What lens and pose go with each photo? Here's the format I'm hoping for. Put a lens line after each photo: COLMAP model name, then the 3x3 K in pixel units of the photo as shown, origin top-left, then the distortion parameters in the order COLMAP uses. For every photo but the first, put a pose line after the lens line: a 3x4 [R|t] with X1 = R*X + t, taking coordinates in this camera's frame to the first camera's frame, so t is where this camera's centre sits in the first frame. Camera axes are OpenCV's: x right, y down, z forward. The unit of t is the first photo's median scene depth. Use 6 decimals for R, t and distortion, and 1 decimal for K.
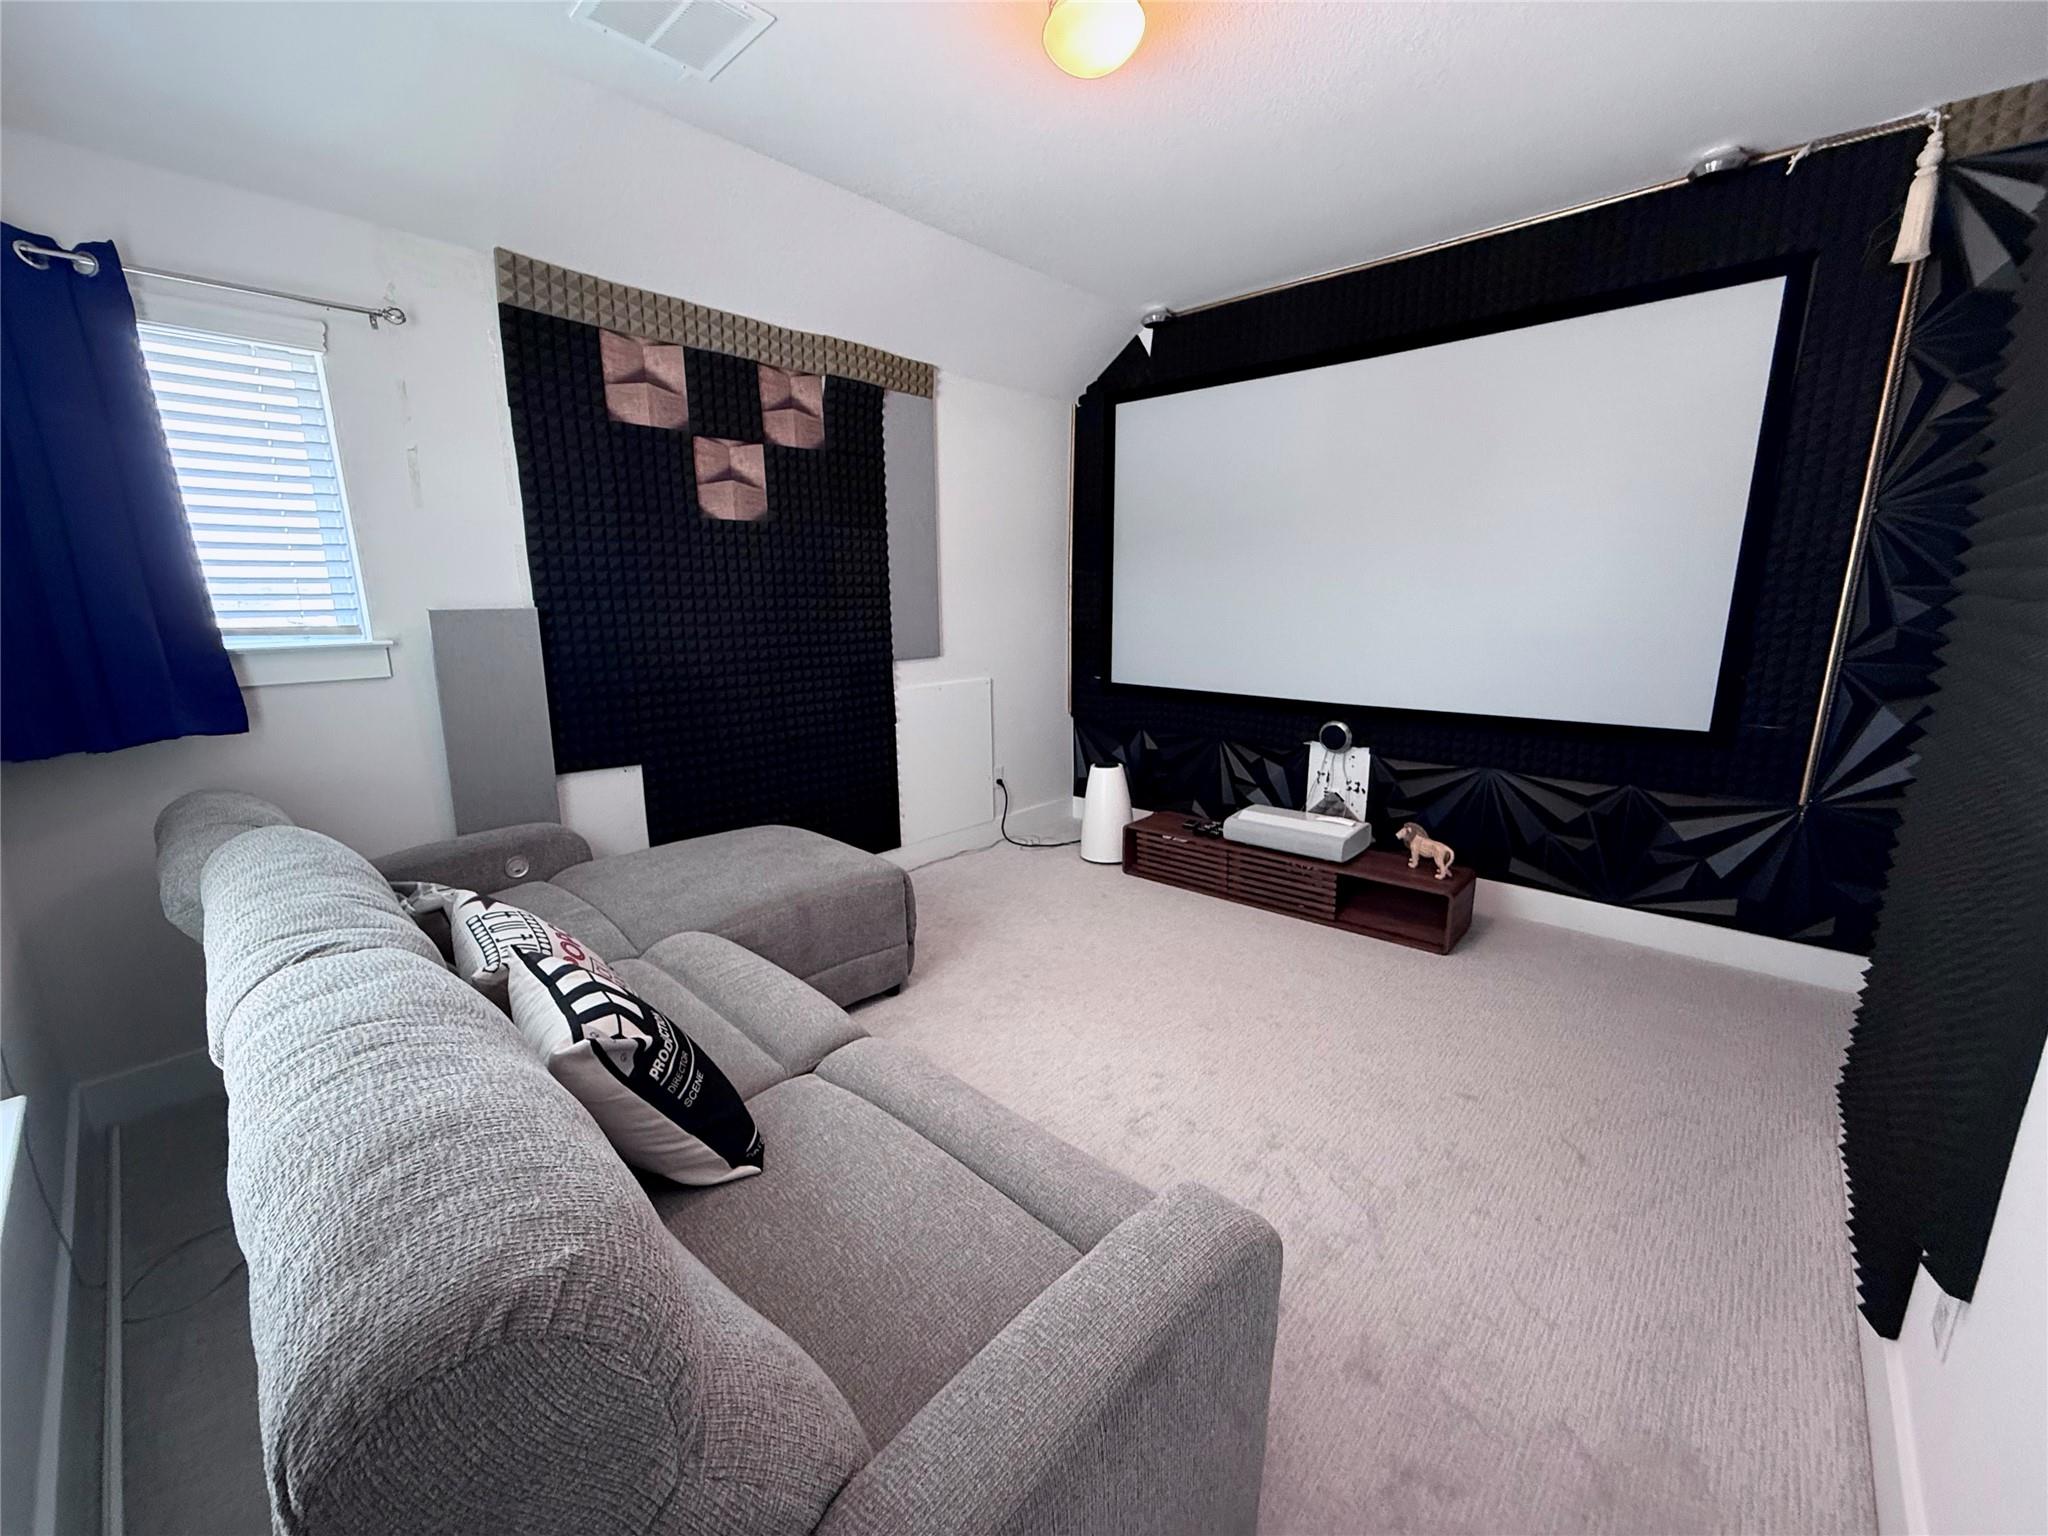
lens RADIAL K [[814.6, 0, 1034.9], [0, 814.6, 764.2], [0, 0, 1]] dist [0.001015, -0.000063]
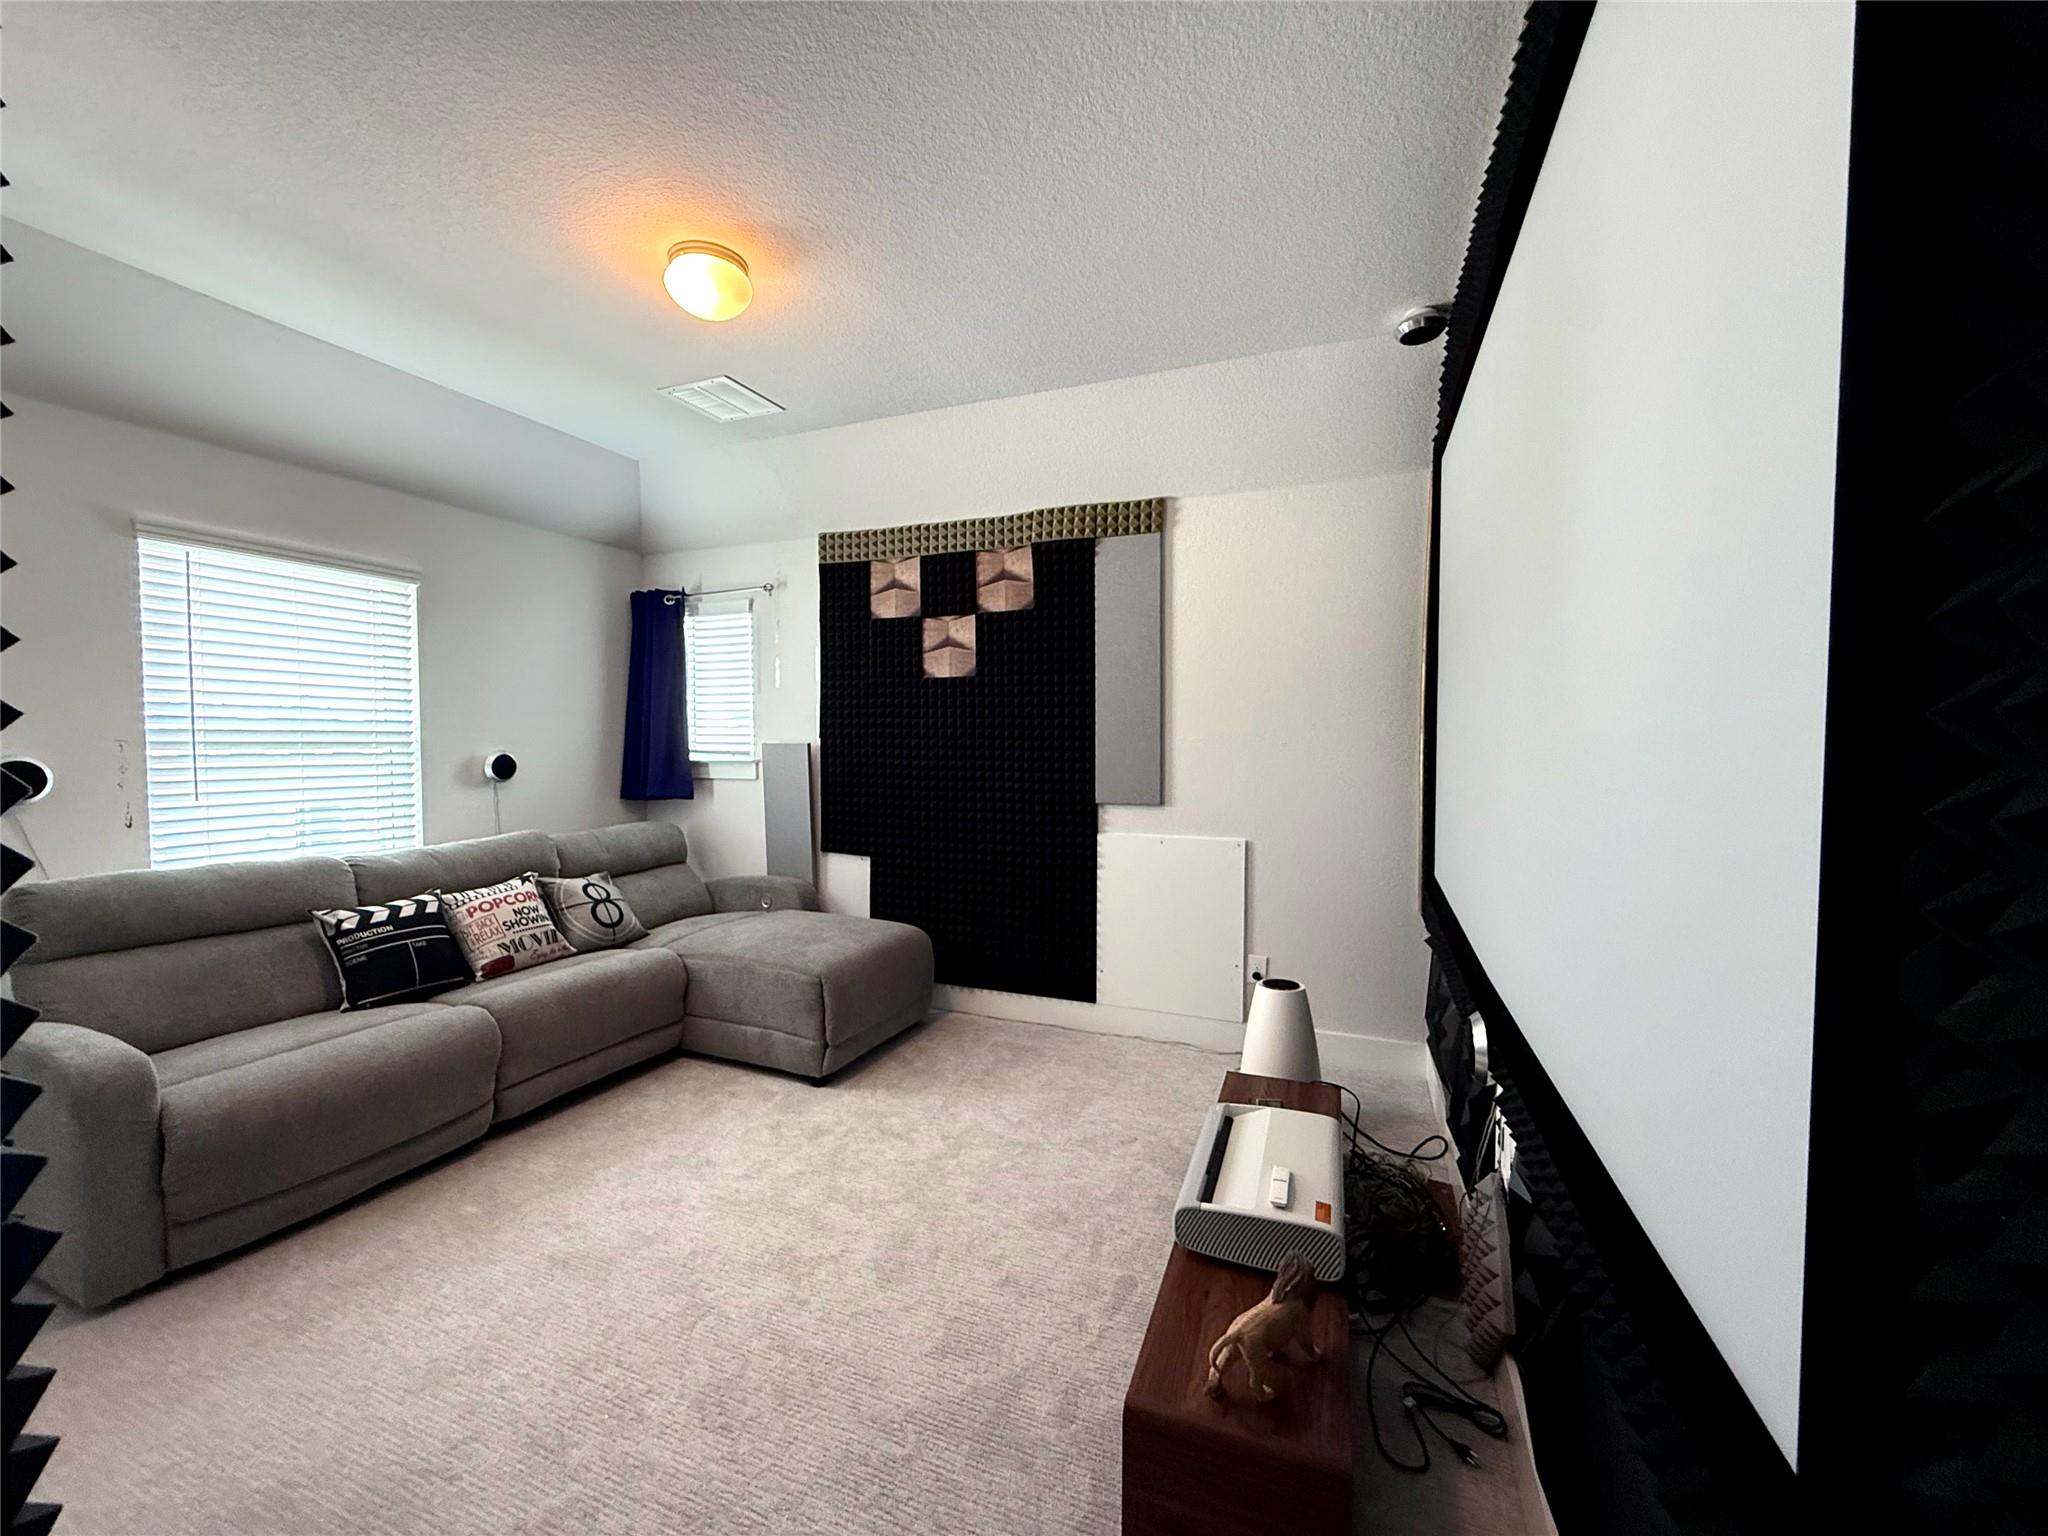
lens RADIAL K [[814.6, 0, 1029.4], [0, 814.6, 778.5], [0, 0, 1]] dist [0.001015, -0.000063]
pose [[0.348918, 0.032983, -0.936573, 0.852361], [-0.204353, 0.978009, -0.041688, -0.122038], [0.914602, 0.205937, 0.347985, 0.716335]]
